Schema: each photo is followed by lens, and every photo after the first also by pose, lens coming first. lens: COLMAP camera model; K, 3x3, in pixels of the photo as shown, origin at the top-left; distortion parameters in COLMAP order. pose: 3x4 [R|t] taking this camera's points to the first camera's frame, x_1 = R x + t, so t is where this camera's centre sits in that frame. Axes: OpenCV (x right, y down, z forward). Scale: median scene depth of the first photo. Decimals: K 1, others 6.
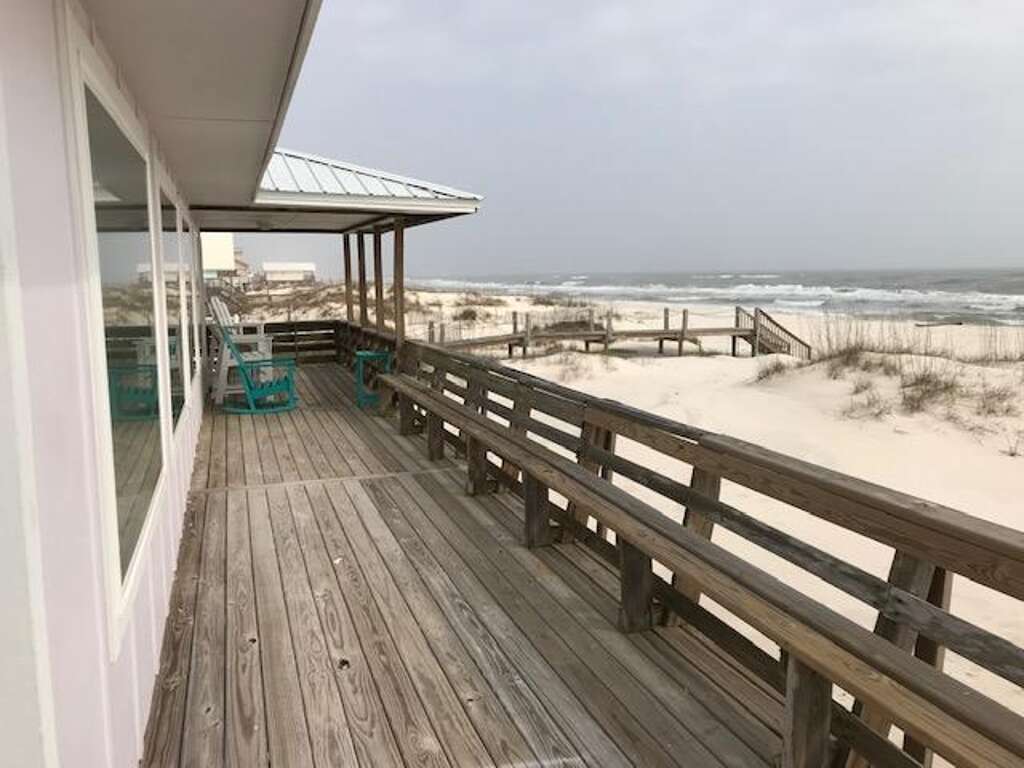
lens RADIAL K [[843.8, 0, 506.2], [0, 843.8, 385.0], [0, 0, 1]] dist [0.028048, -0.005543]
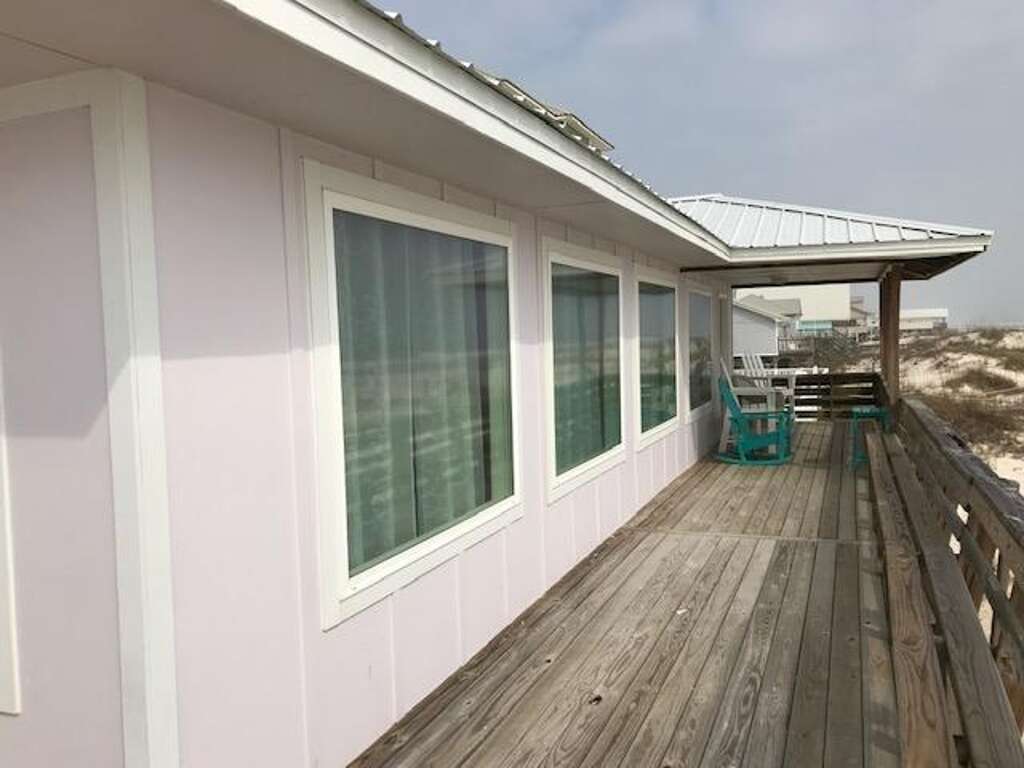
lens RADIAL K [[844.5, 0, 500.6], [0, 844.5, 384.1], [0, 0, 1]] dist [0.045549, -0.000375]
pose [[0.758880, 0.021614, -0.650872, 0.270498], [-0.060781, 0.997437, -0.037744, -0.012645], [0.648388, 0.068204, 0.758249, 0.058385]]
